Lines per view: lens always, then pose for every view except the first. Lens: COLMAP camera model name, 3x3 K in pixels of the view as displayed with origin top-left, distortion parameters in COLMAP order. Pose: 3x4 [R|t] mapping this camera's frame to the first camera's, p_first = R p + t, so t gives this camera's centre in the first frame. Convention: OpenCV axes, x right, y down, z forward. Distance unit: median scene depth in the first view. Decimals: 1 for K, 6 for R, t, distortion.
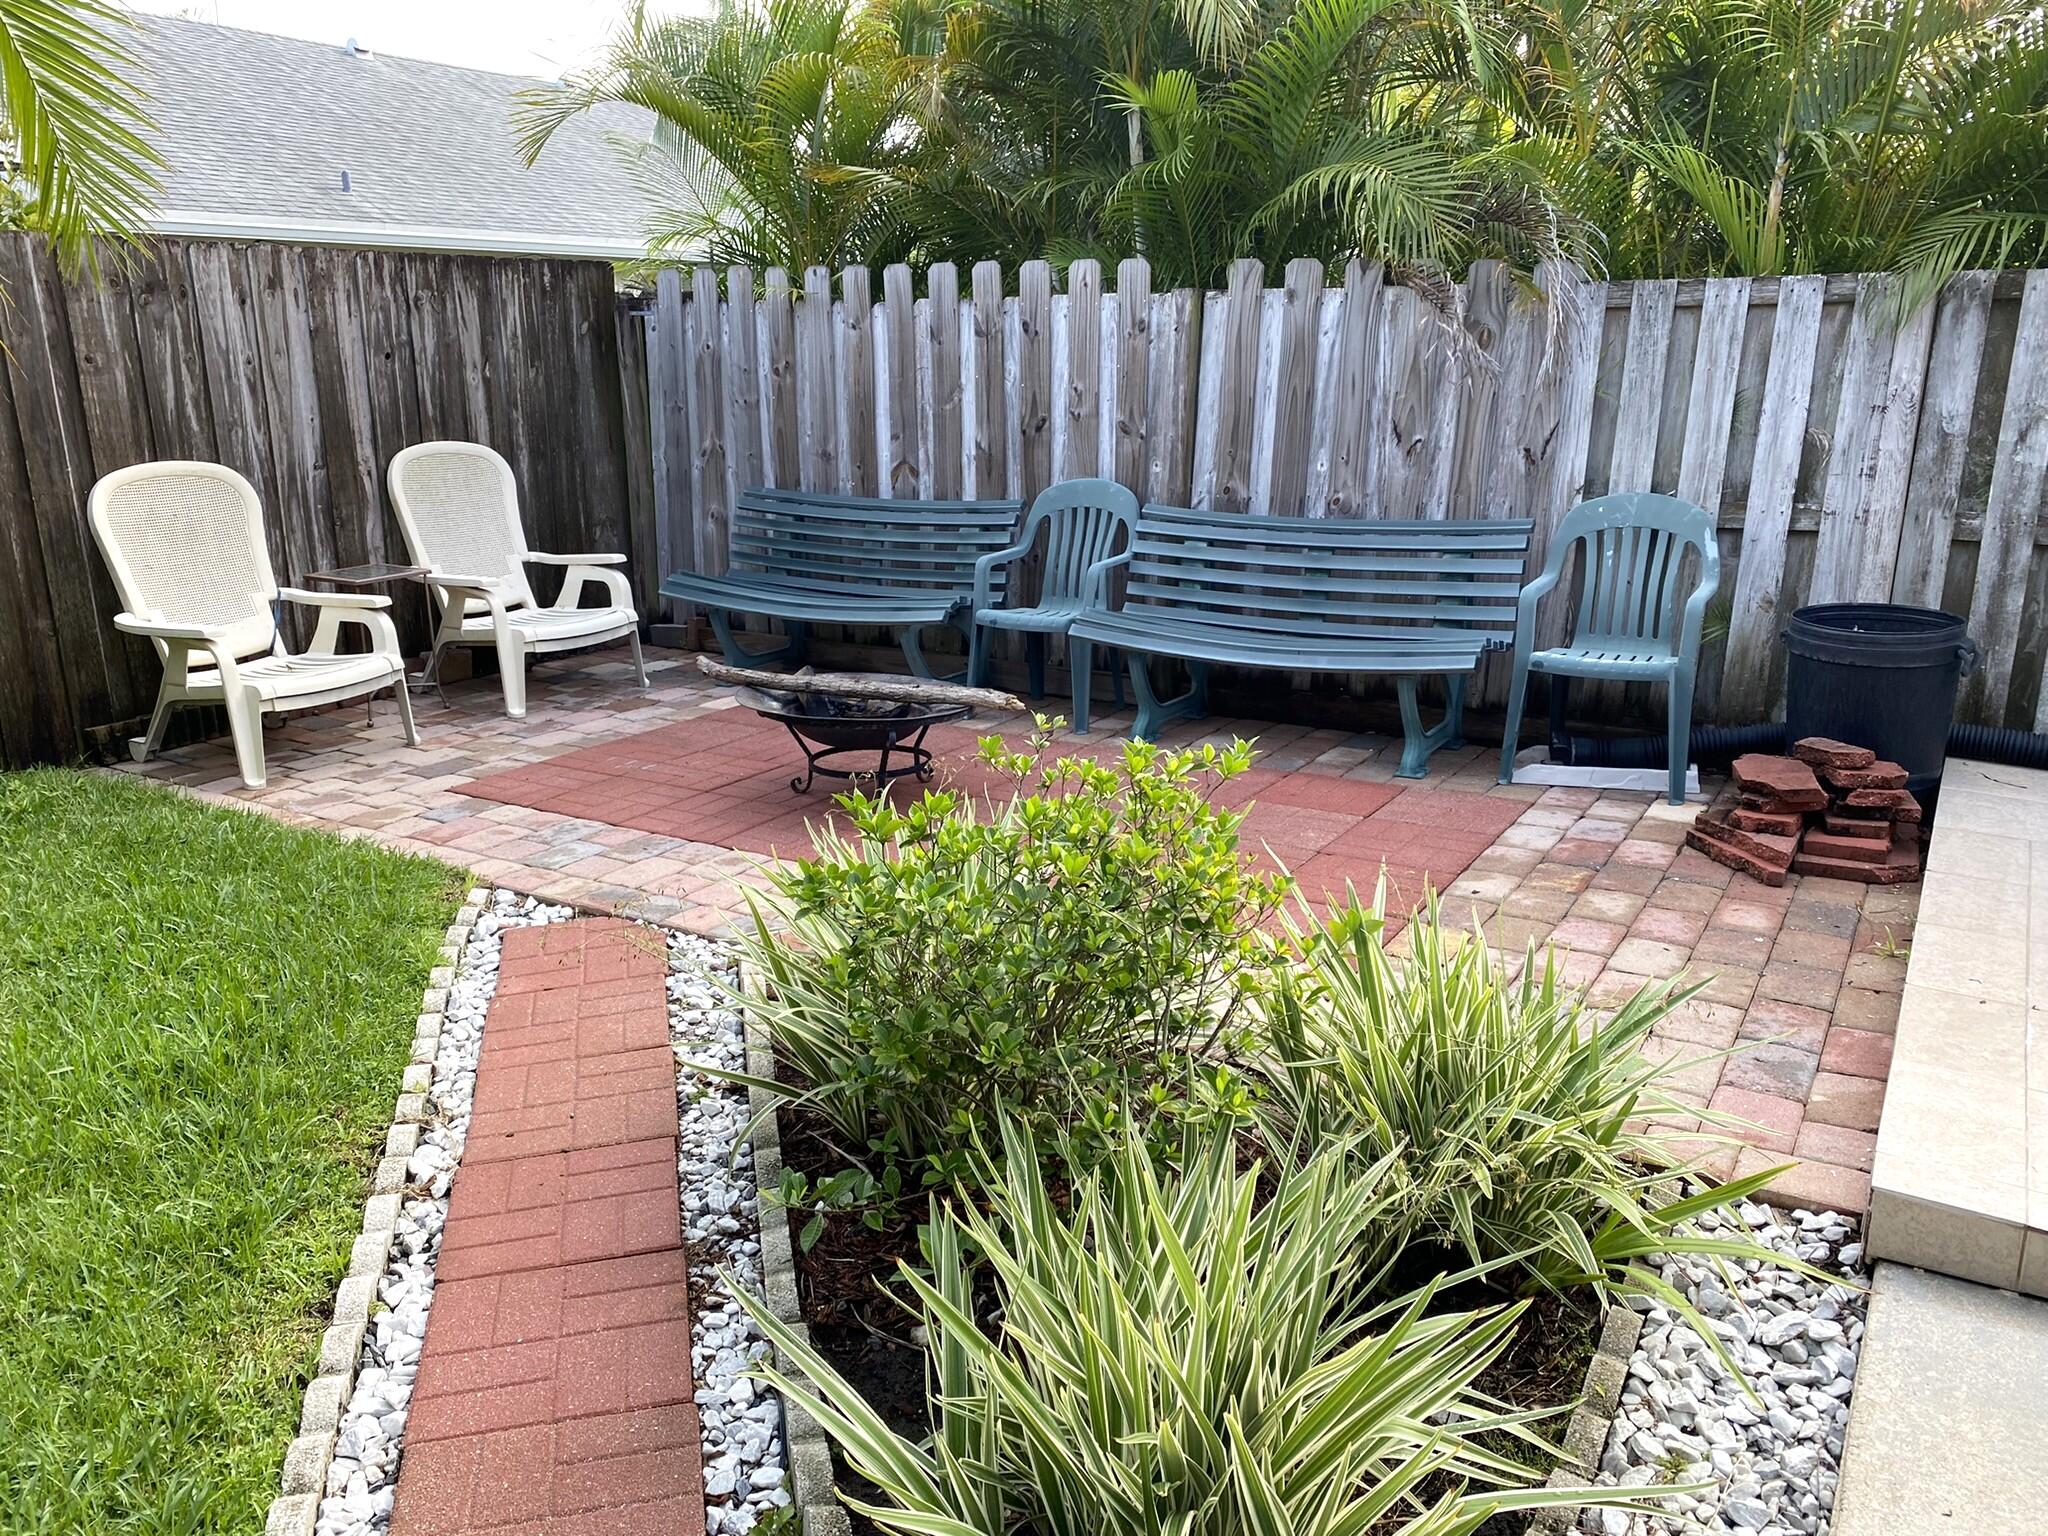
lens RADIAL K [[1636.7, 0, 1024.0], [0, 1636.7, 768.0], [0, 0, 1]] dist [0.143463, -0.296838]
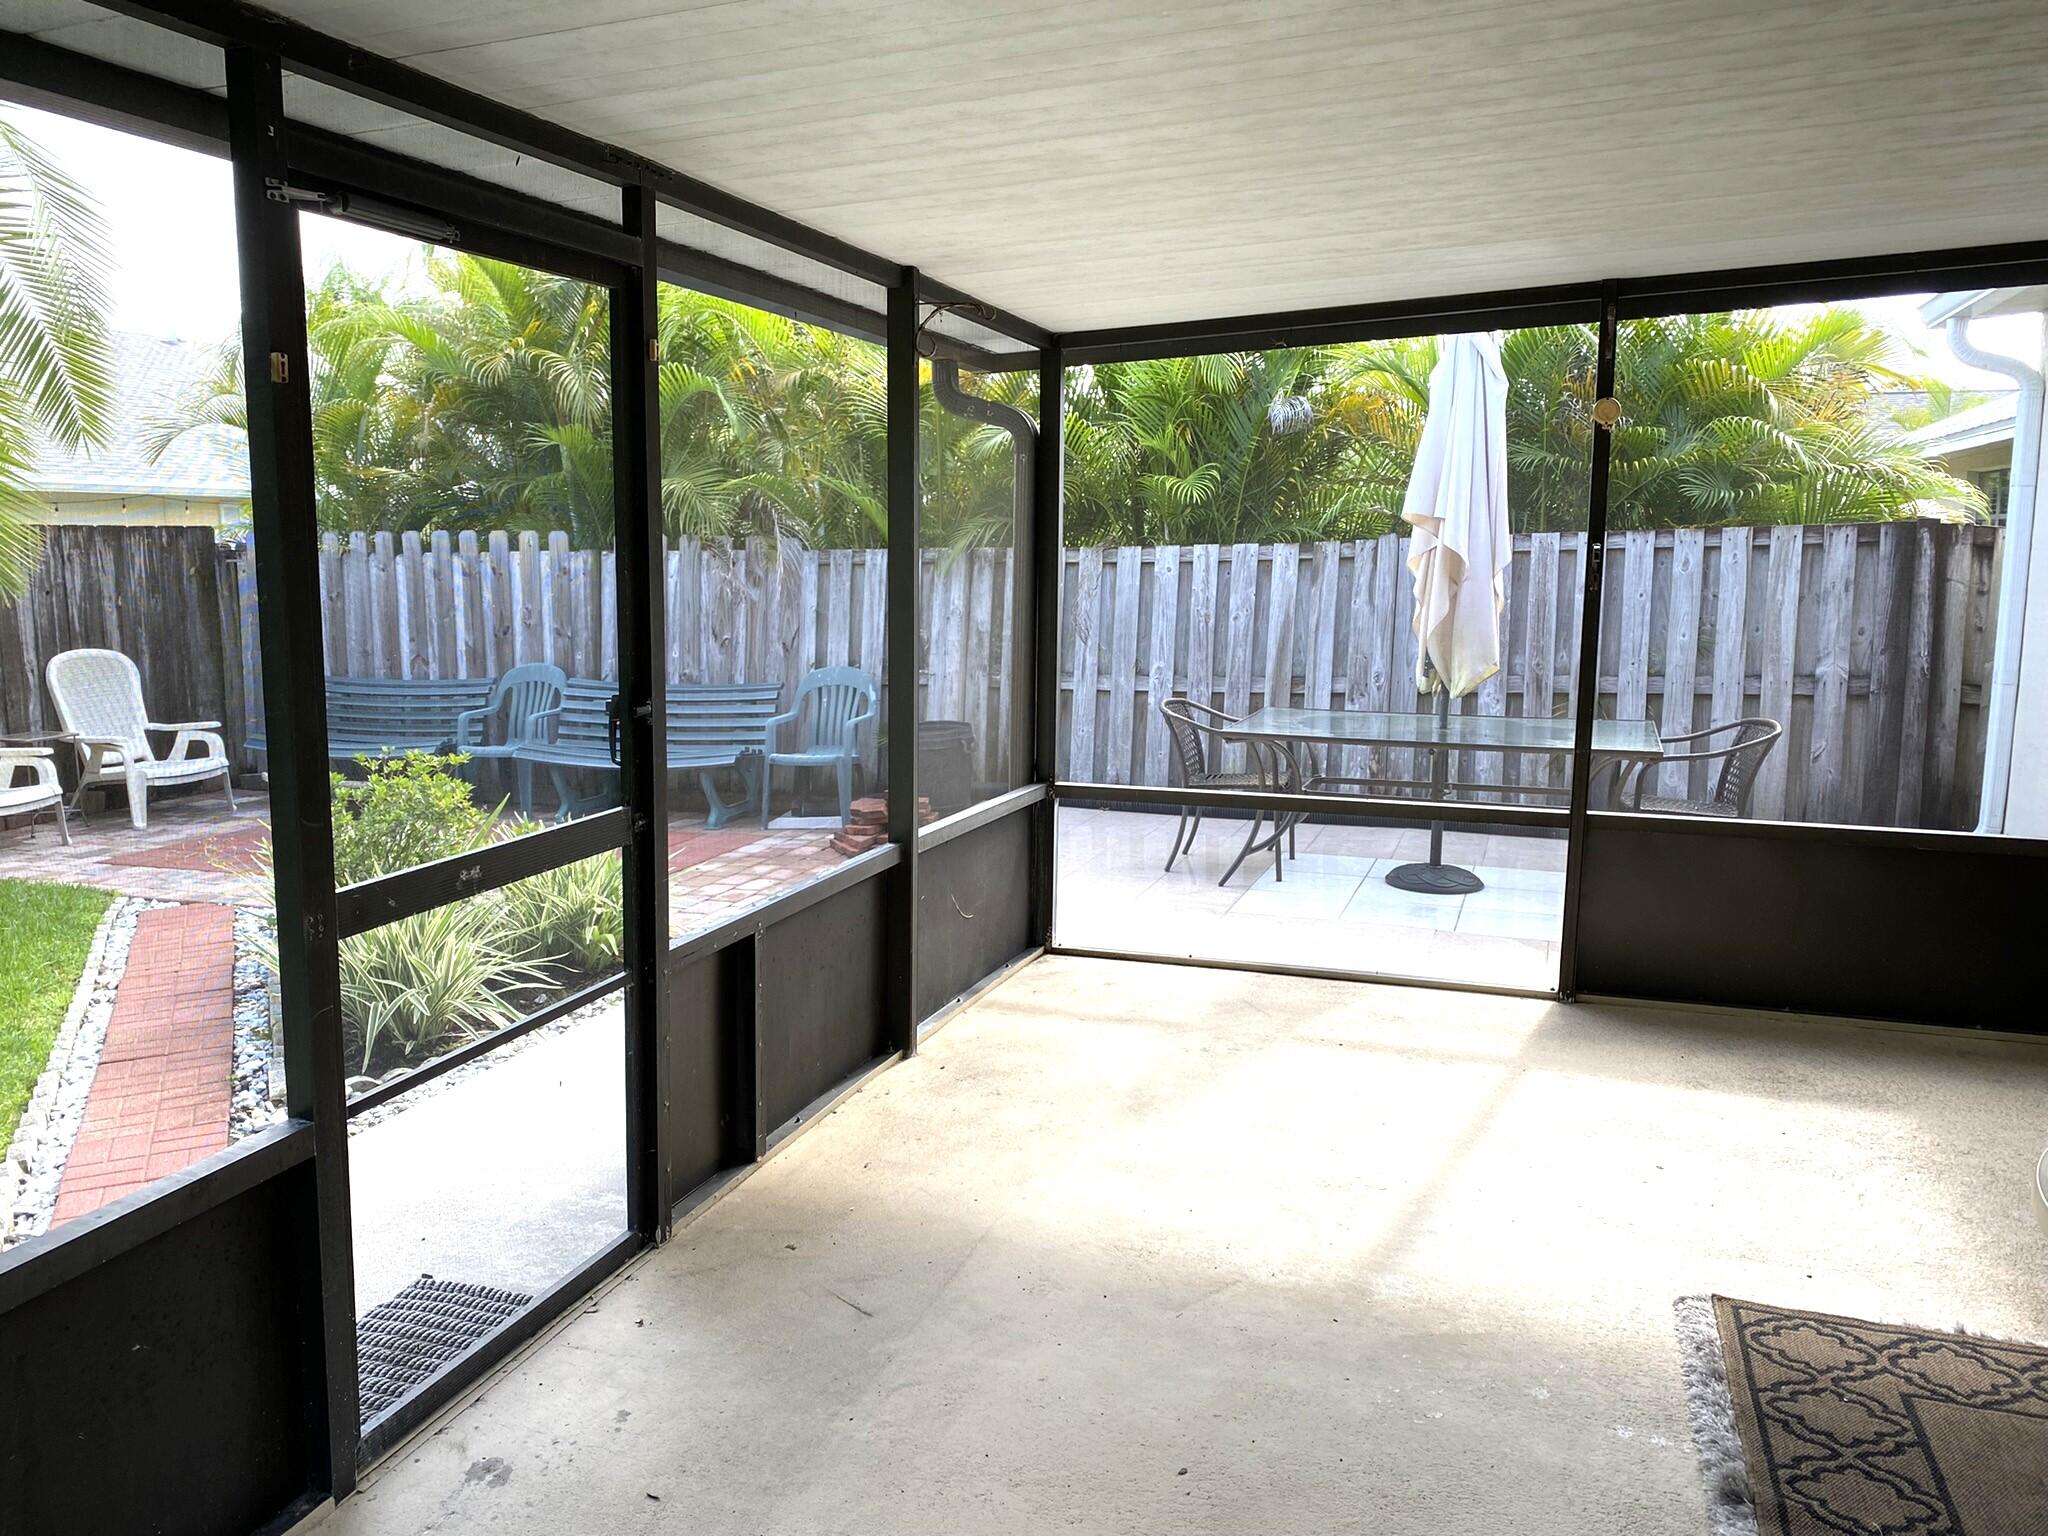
lens RADIAL K [[1576.3, 0, 1024.0], [0, 1576.3, 768.0], [0, 0, 1]] dist [-0.004286, 0.005960]
pose [[0.974210, -0.031211, 0.223474, 0.150702], [0.057161, 0.992219, -0.110611, 0.115169], [-0.218283, 0.120532, 0.968413, -0.543779]]
